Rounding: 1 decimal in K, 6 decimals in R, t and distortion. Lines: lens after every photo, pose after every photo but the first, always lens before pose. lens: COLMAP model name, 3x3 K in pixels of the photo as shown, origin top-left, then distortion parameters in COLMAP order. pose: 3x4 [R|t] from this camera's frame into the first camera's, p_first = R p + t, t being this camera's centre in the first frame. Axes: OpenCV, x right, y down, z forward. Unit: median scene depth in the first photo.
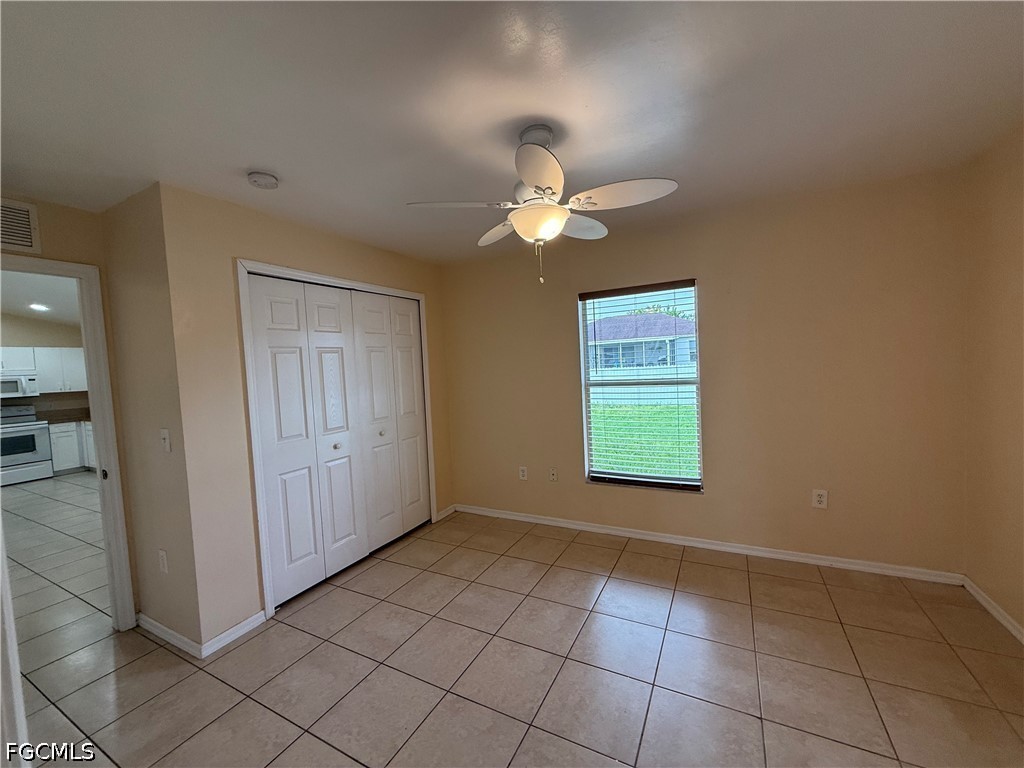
lens RADIAL K [[406.4, 0, 512.0], [0, 406.4, 384.0], [0, 0, 1]] dist [-0.000287, 0.000054]
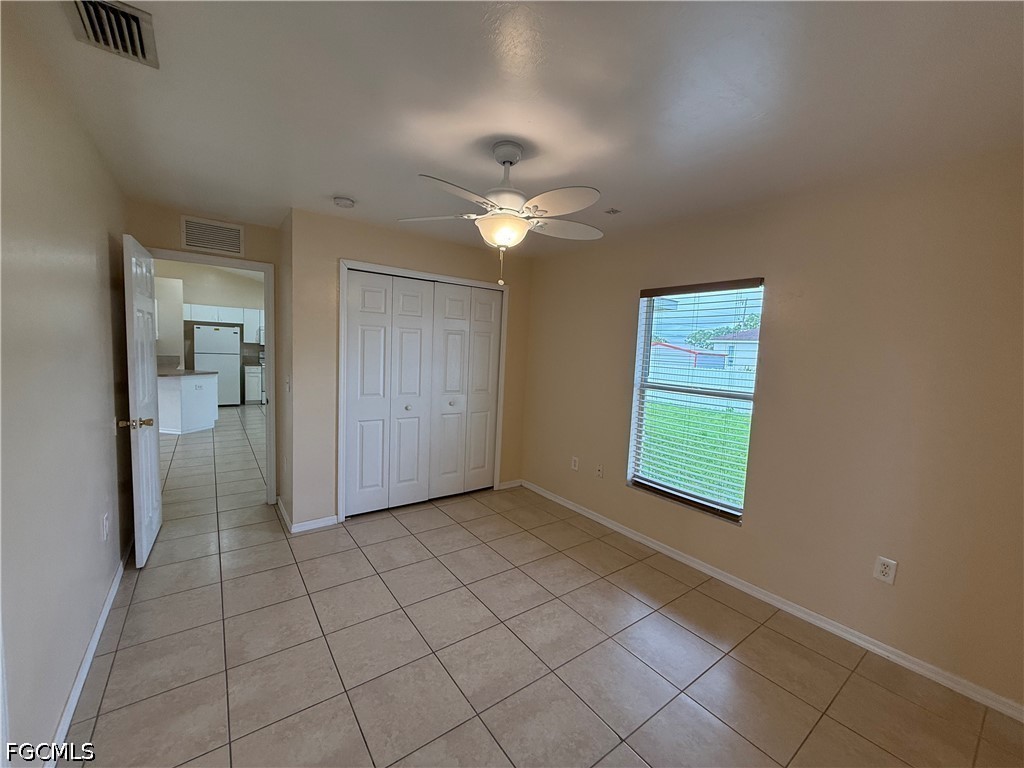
lens RADIAL K [[407.4, 0, 512.0], [0, 407.4, 384.0], [0, 0, 1]] dist [0.000275, 0.000108]
pose [[0.898024, 0.127830, -0.420966, 0.353339], [-0.112138, 0.991760, 0.061939, -0.031012], [0.425415, -0.008417, 0.904959, 0.002302]]
